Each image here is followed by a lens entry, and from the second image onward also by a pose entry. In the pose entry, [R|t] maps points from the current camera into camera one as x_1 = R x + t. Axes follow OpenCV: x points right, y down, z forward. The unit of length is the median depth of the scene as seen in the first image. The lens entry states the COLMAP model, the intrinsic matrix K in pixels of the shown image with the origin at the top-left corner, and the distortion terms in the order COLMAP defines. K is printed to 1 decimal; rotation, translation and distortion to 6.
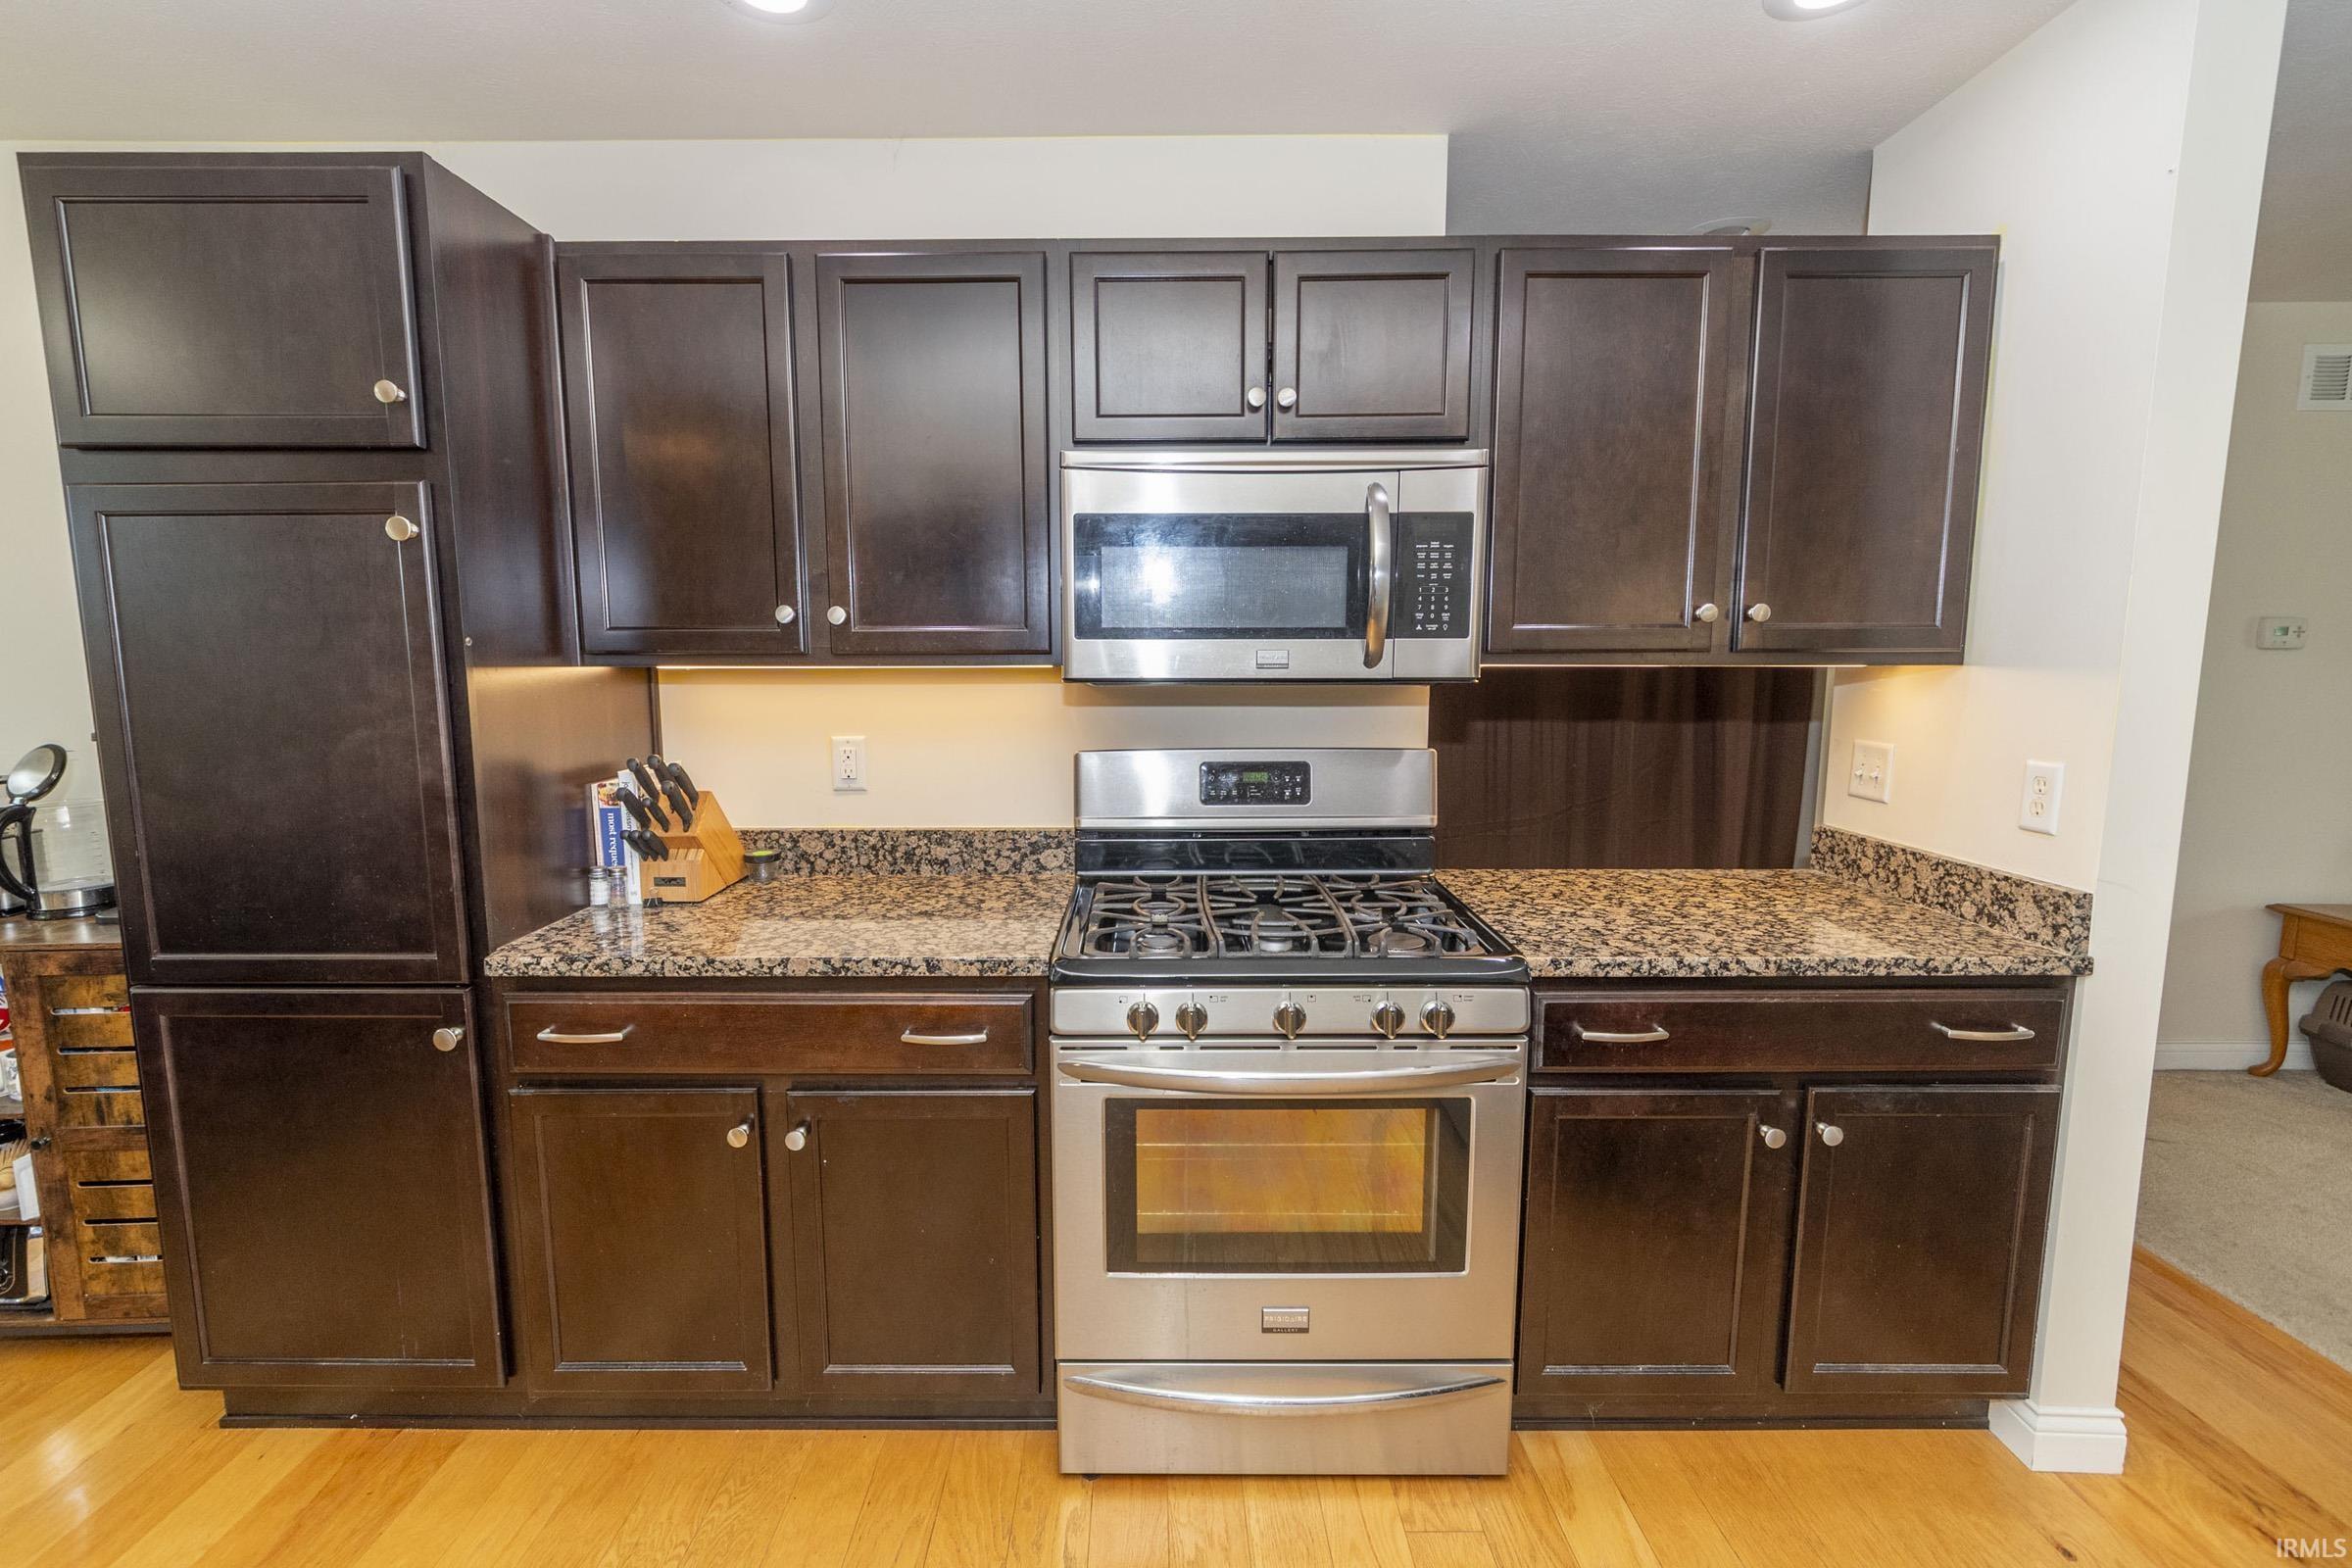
lens RADIAL K [[1033.9, 0, 1155.7], [0, 1033.9, 774.3], [0, 0, 1]] dist [-0.001544, 0.000629]
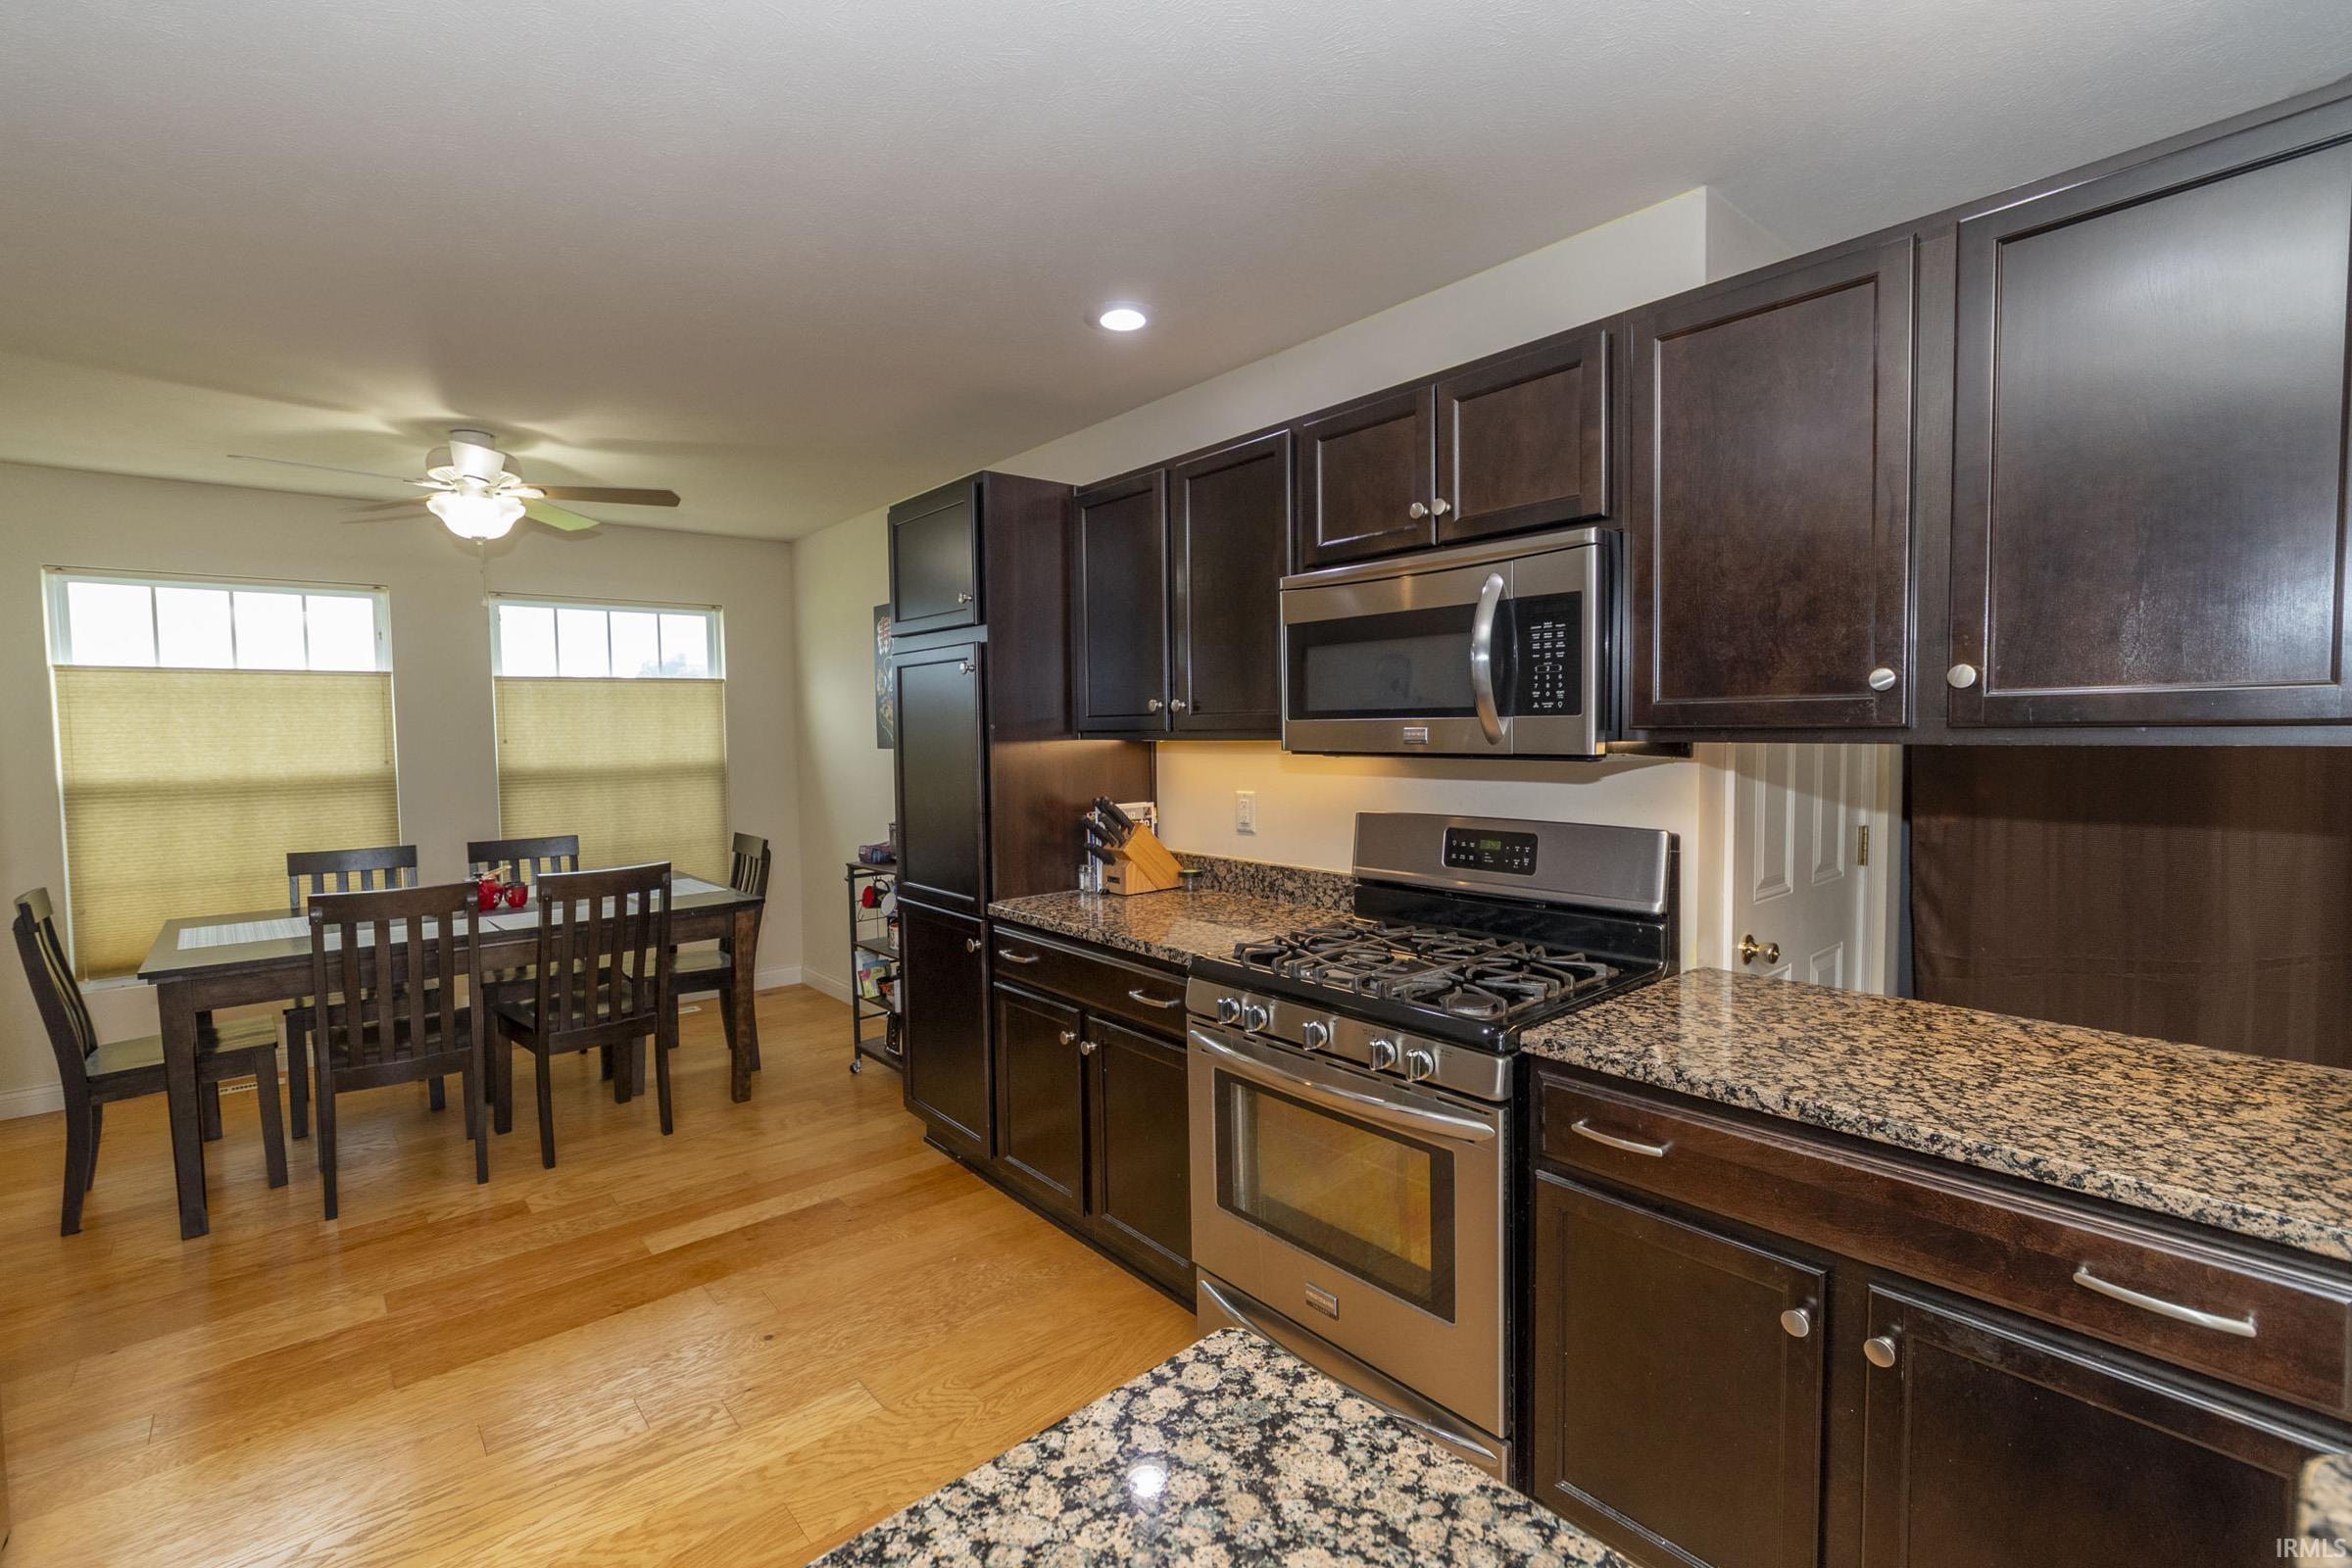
lens RADIAL K [[1033.9, 0, 1155.3], [0, 1033.9, 771.4], [0, 0, 1]] dist [-0.001544, 0.000629]
pose [[0.644130, 0.026628, -0.764452, 0.774009], [-0.077747, 0.996497, -0.030799, -0.014683], [0.760954, 0.079273, 0.643944, 0.050931]]
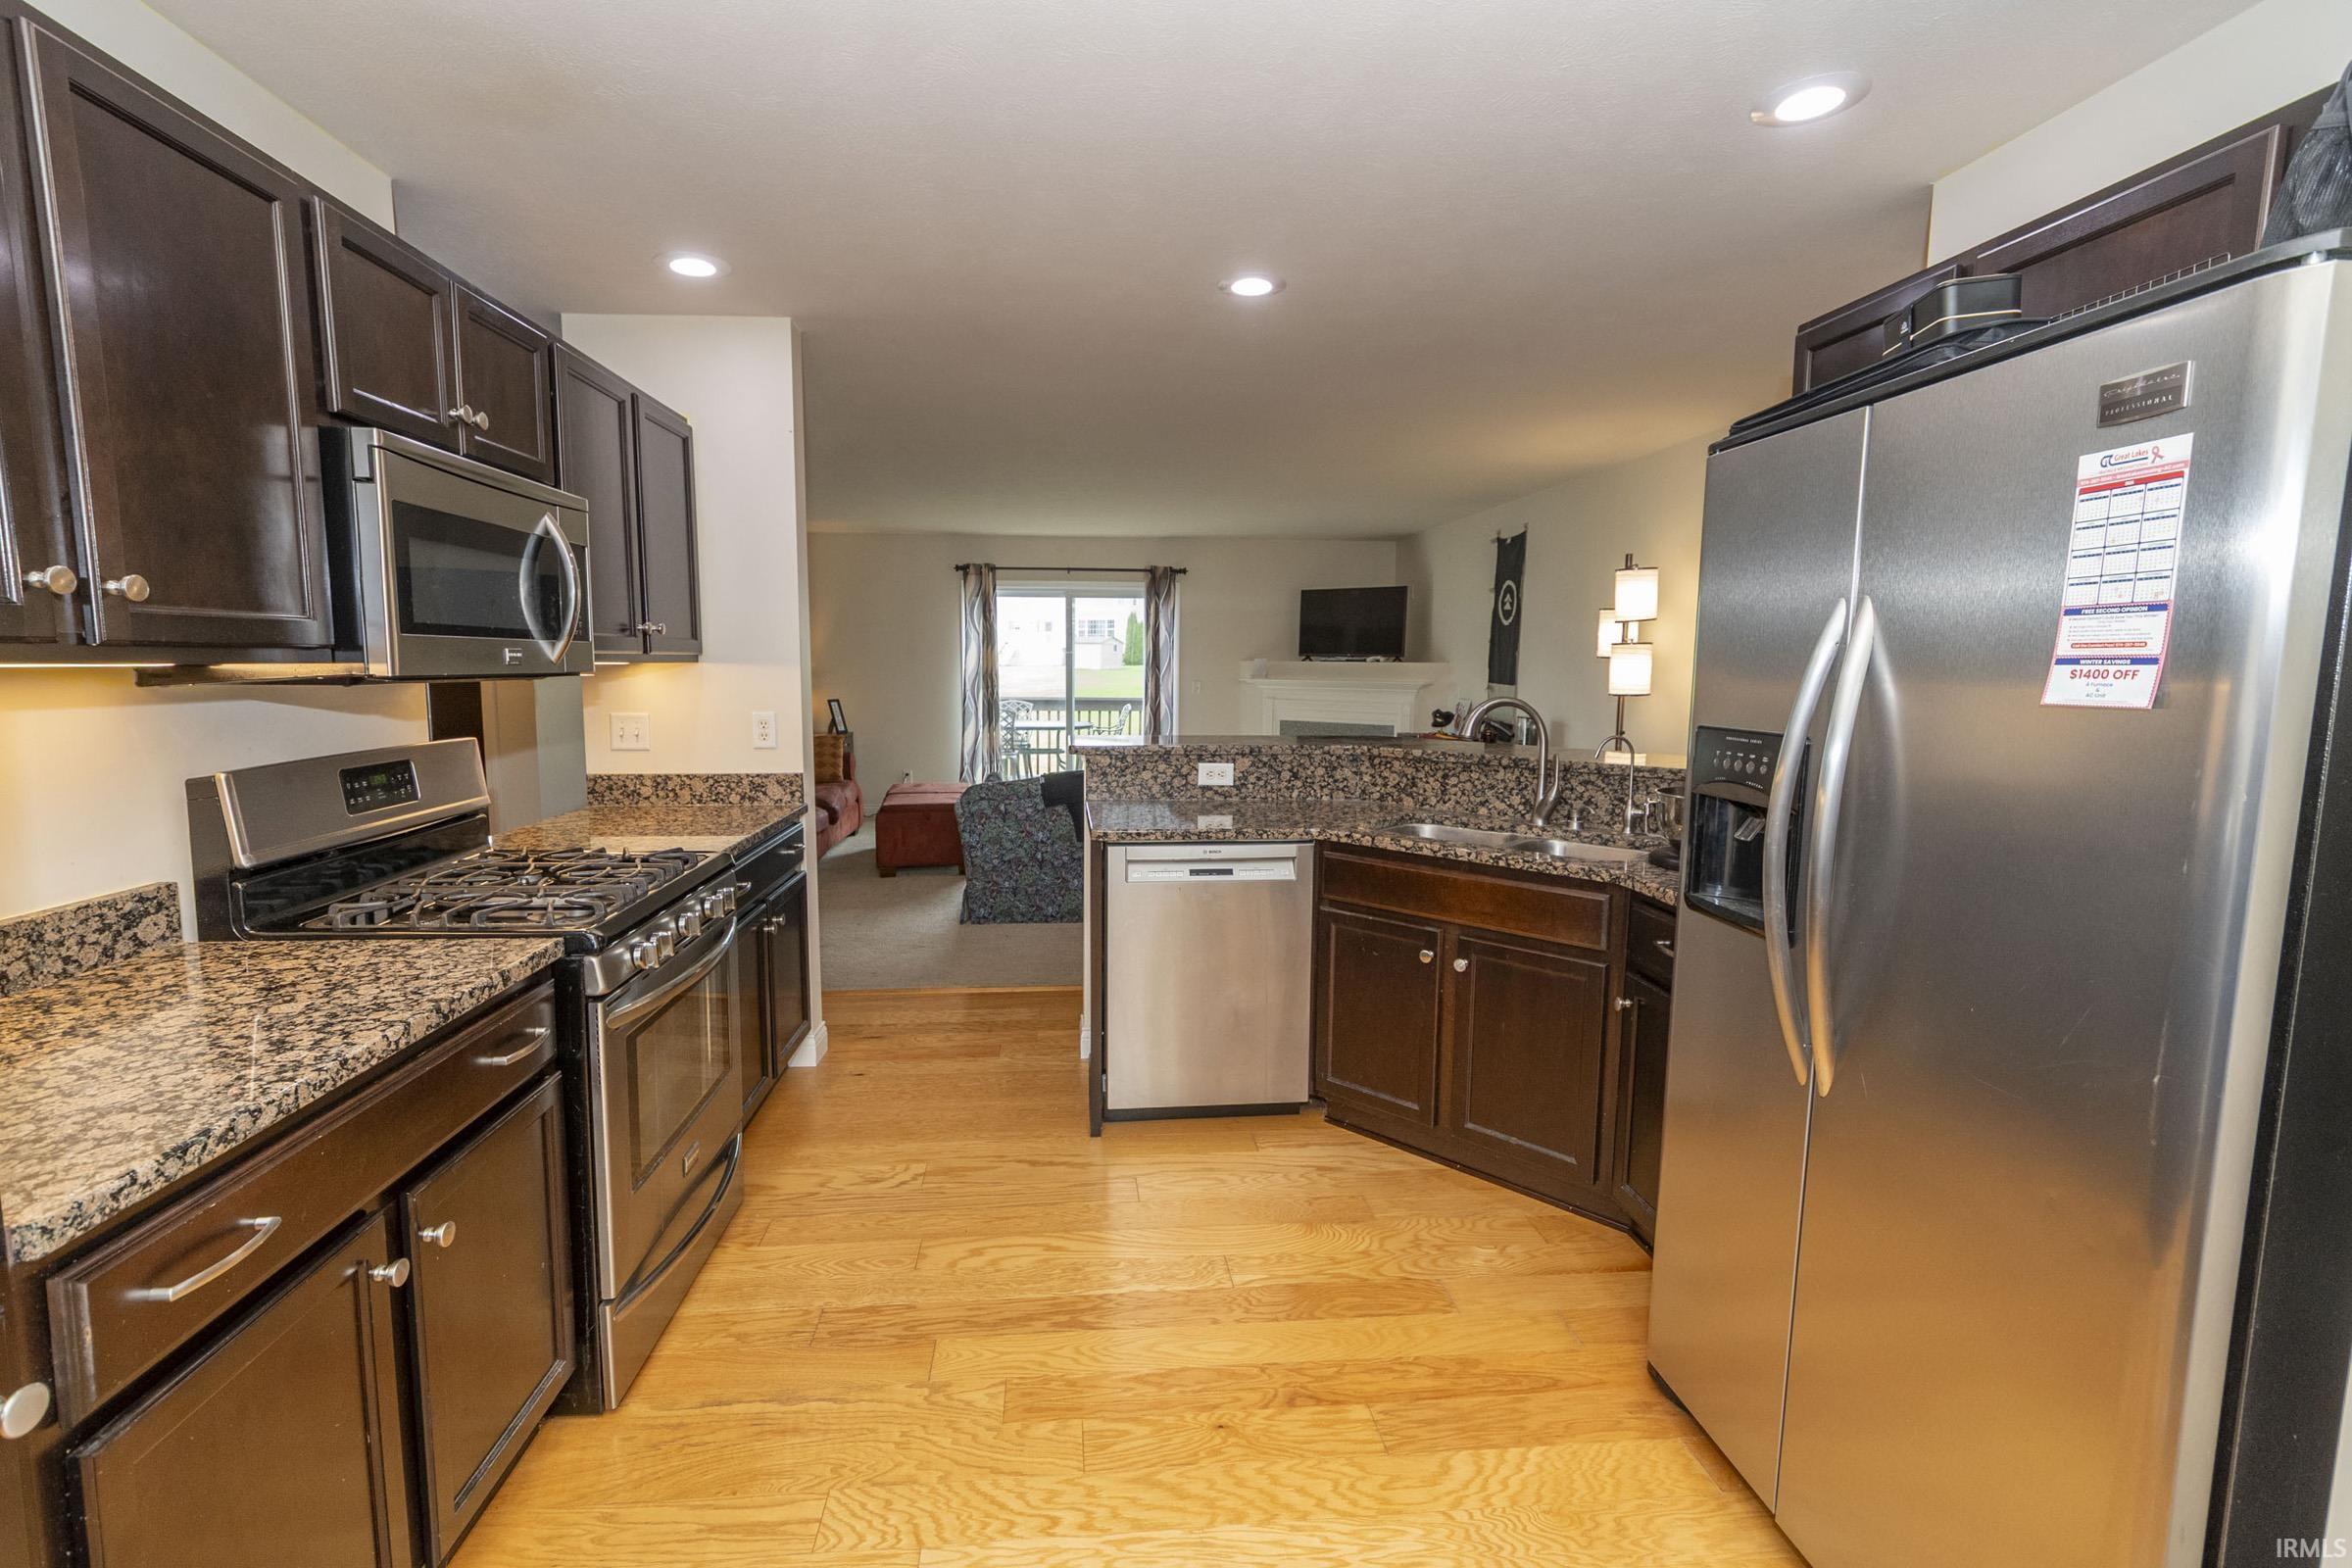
lens RADIAL K [[1046.2, 0, 1149.0], [0, 1046.2, 781.1], [0, 0, 1]] dist [0.000086, 0.000168]
pose [[-0.079236, -0.113562, 0.990366, -1.040859], [0.113395, 0.986015, 0.122135, -0.037908], [-0.990385, 0.121980, -0.065250, 0.395667]]
